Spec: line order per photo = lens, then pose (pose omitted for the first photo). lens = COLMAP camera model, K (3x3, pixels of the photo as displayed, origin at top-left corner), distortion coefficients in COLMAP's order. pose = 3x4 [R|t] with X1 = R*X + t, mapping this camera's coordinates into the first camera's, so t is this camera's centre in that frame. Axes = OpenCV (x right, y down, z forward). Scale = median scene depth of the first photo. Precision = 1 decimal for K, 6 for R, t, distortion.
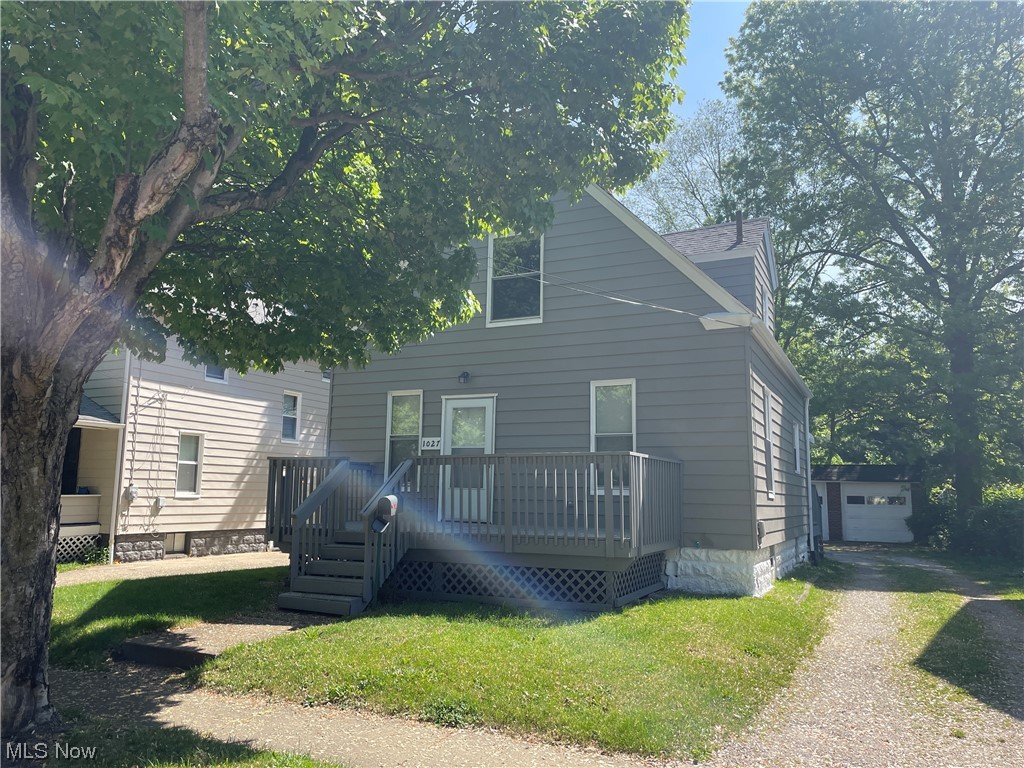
lens RADIAL K [[773.2, 0, 508.2], [0, 773.2, 380.7], [0, 0, 1]] dist [0.052165, -0.032380]
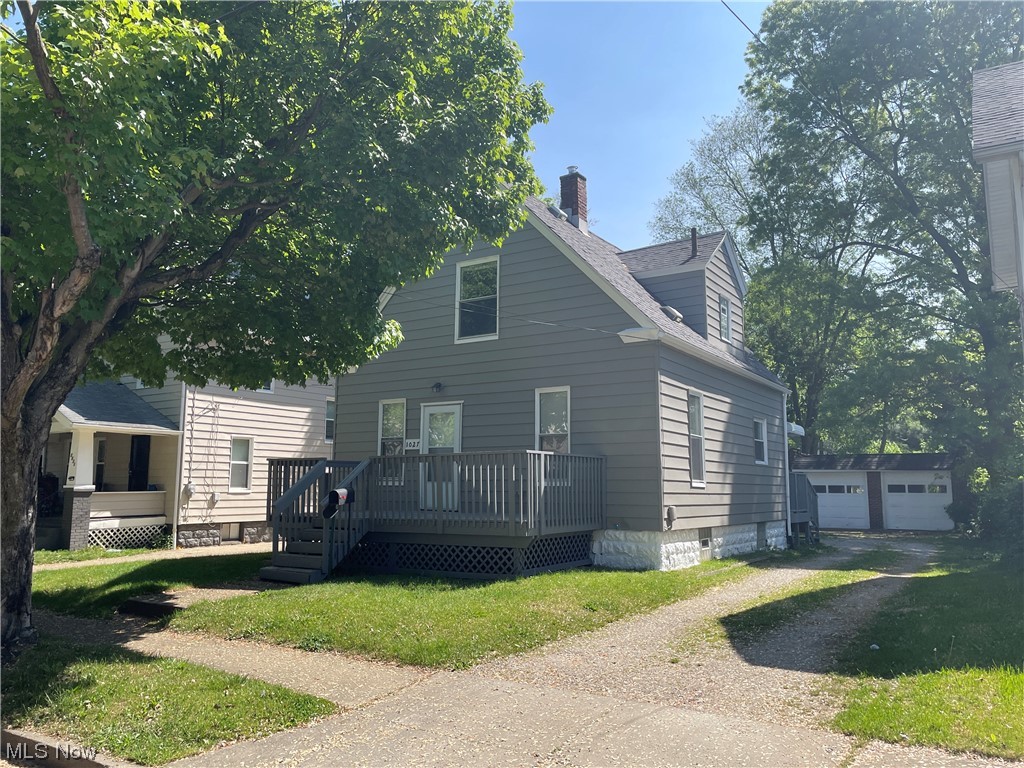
lens RADIAL K [[773.2, 0, 516.2], [0, 773.2, 380.0], [0, 0, 1]] dist [0.052165, -0.032380]
pose [[0.992782, -0.028070, -0.116602, 0.216047], [0.028949, 0.999564, 0.005850, -0.020220], [0.116387, -0.009183, 0.993161, -0.161534]]
